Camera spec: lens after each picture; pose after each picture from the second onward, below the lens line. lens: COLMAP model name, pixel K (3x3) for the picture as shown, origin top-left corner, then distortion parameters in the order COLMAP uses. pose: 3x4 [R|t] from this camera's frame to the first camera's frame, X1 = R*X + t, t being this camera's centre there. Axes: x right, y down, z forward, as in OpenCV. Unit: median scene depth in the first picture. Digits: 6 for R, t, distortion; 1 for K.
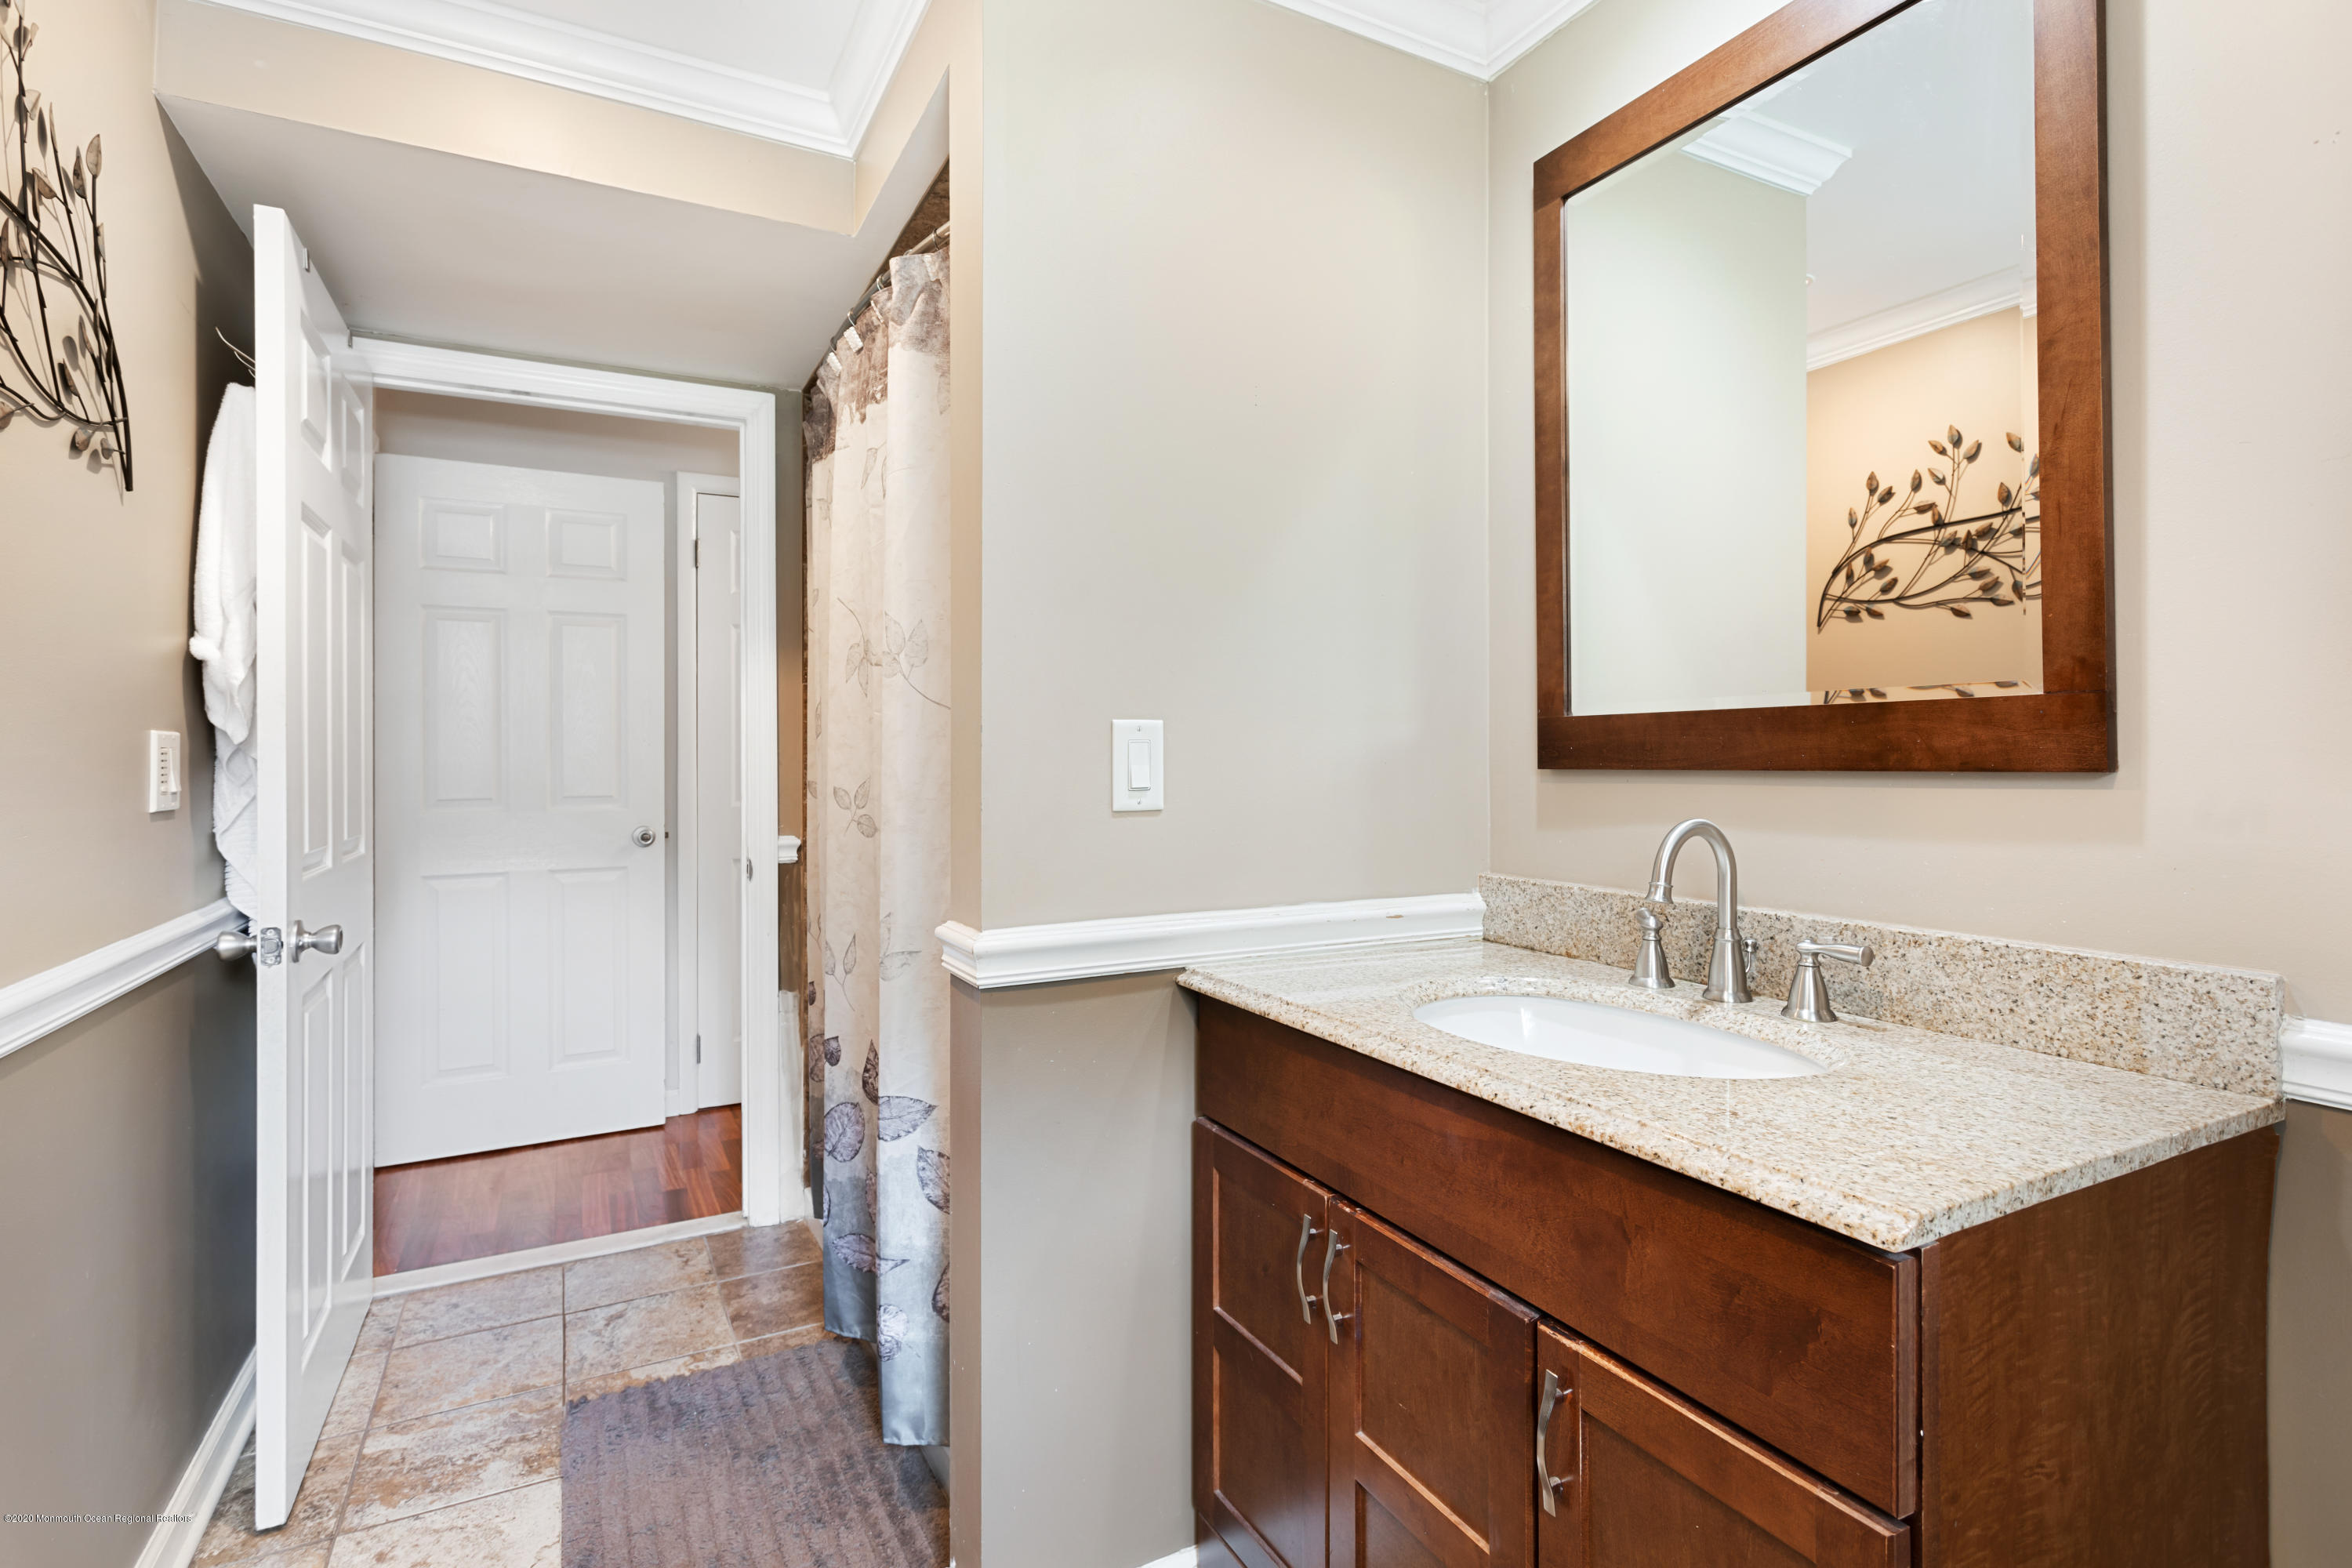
lens RADIAL K [[1125.4, 0, 1172.2], [0, 1125.4, 768.6], [0, 0, 1]] dist [-0.000606, 0.002038]
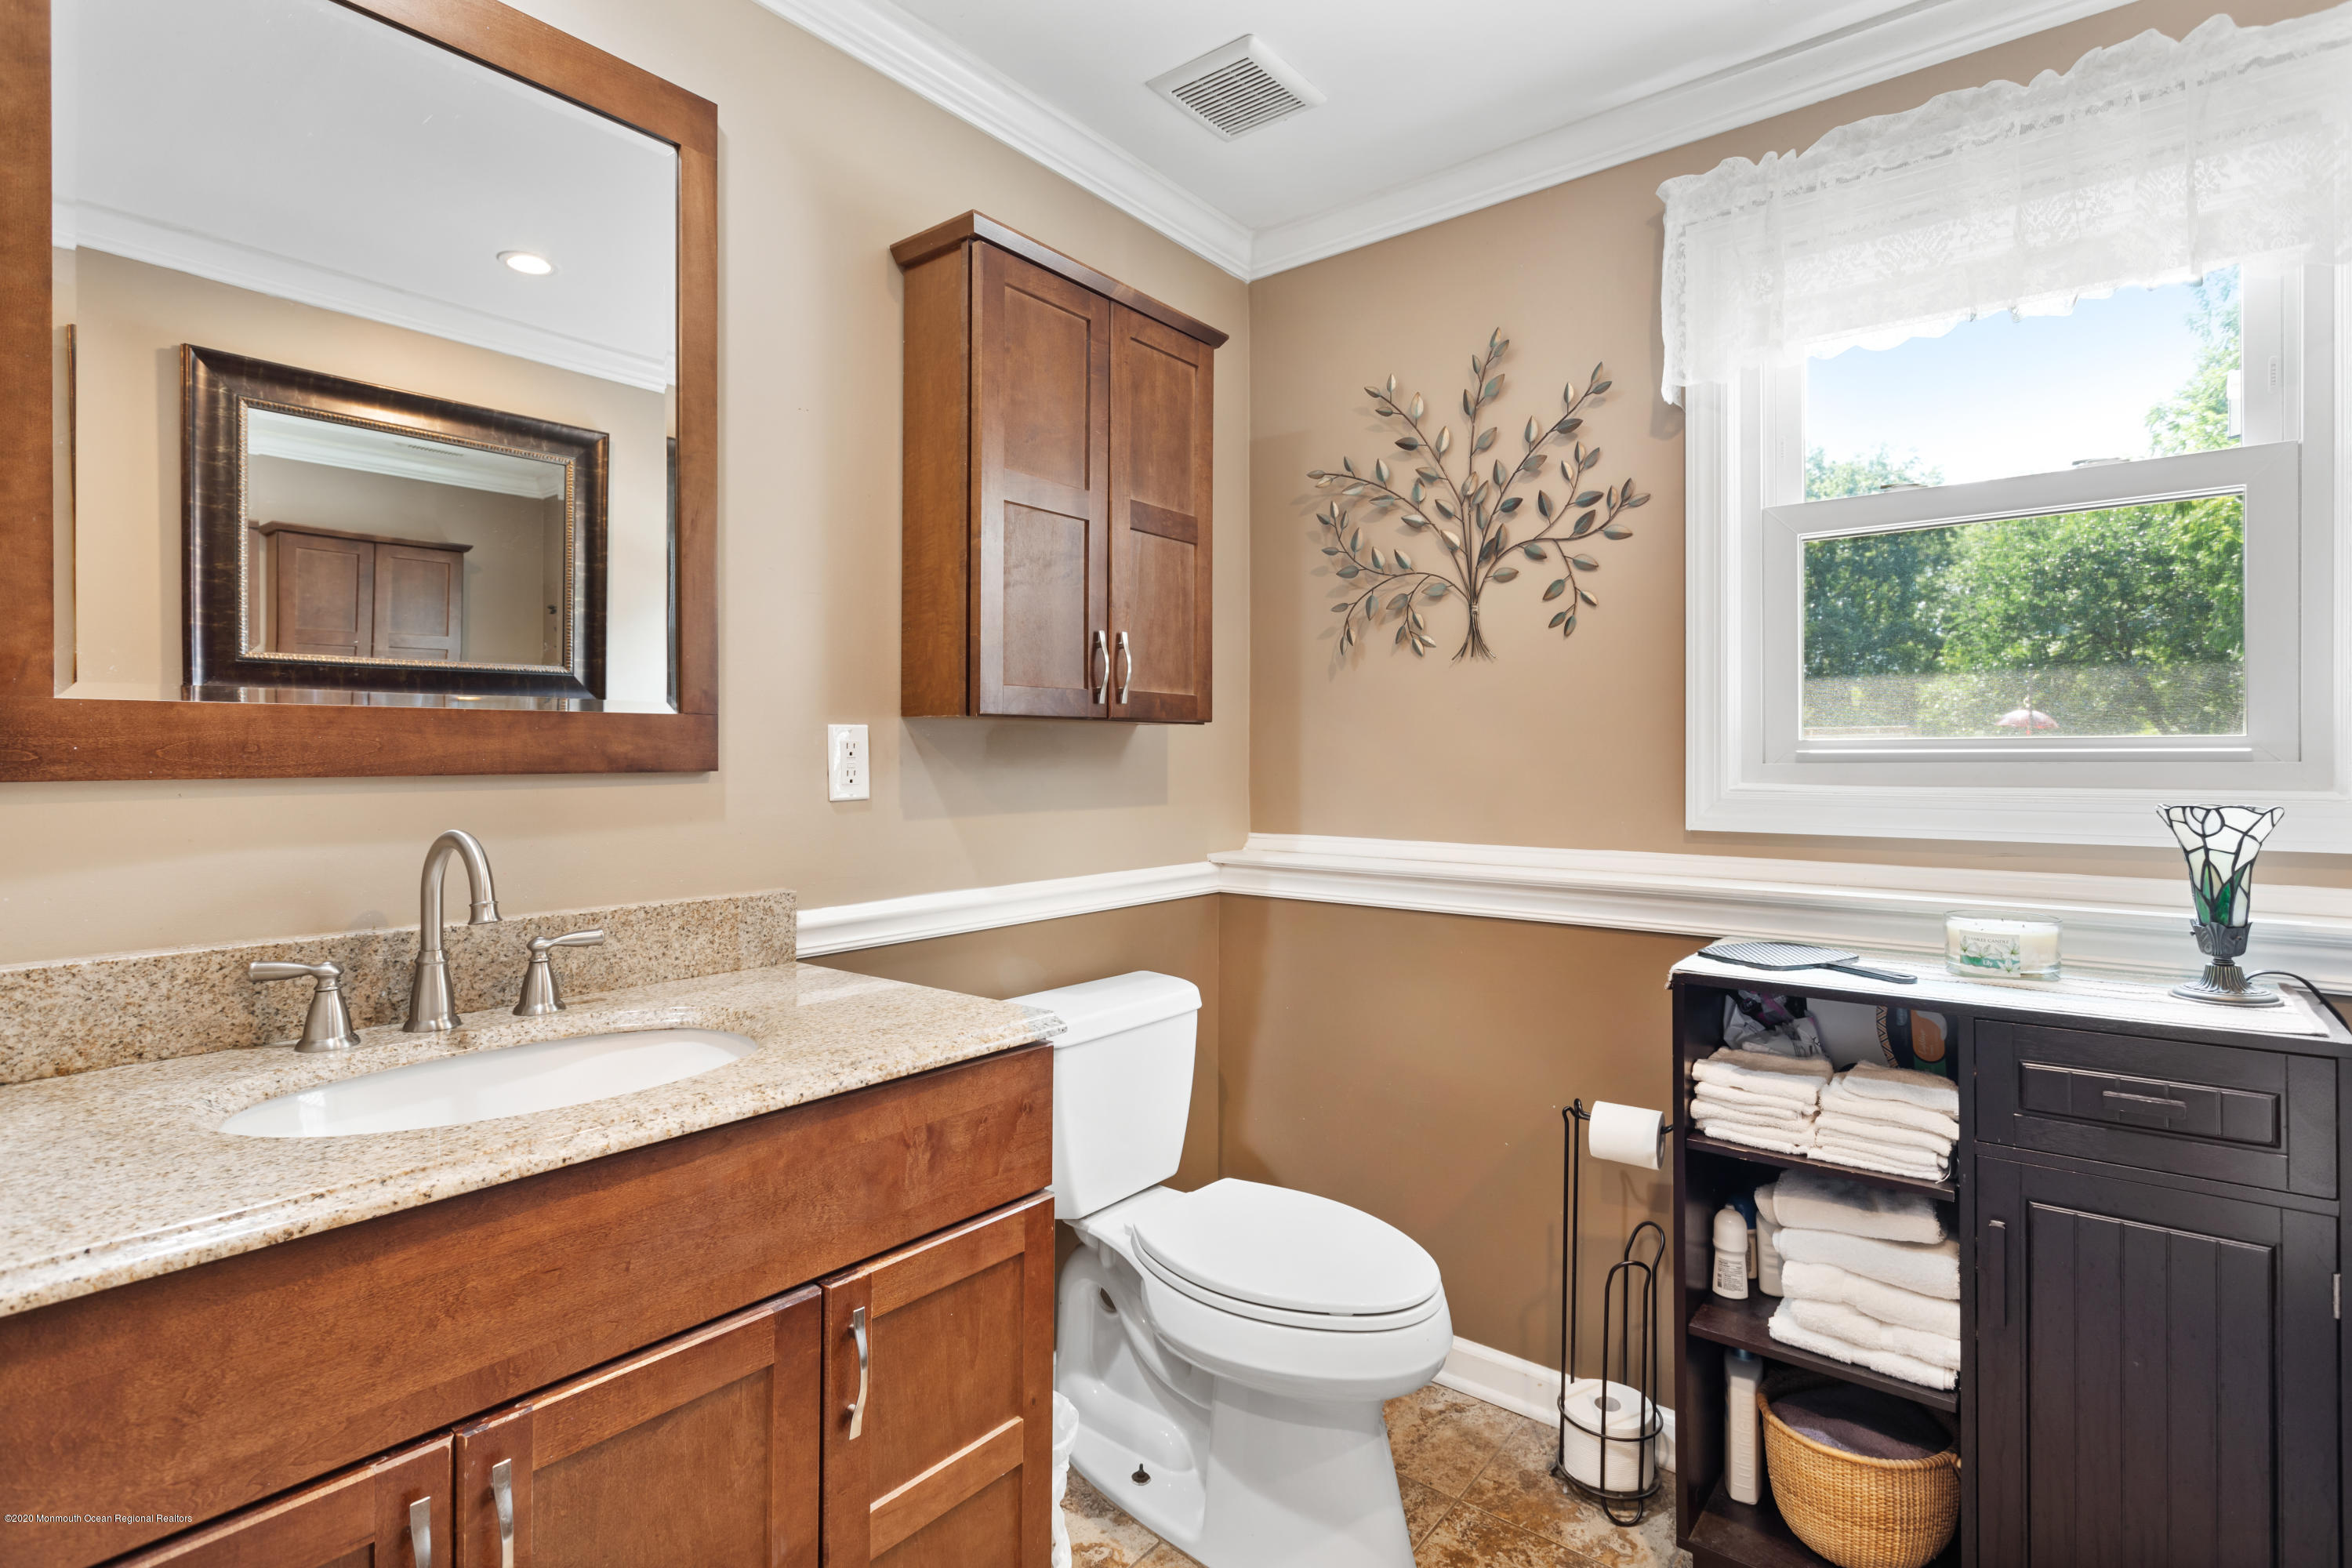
lens RADIAL K [[1125.4, 0, 1174.9], [0, 1125.4, 763.8], [0, 0, 1]] dist [-0.000606, 0.002038]
pose [[-0.385970, -0.006544, 0.922488, -0.675964], [0.007991, 0.999914, 0.010437, -0.015041], [-0.922477, 0.011400, -0.385885, 0.936374]]
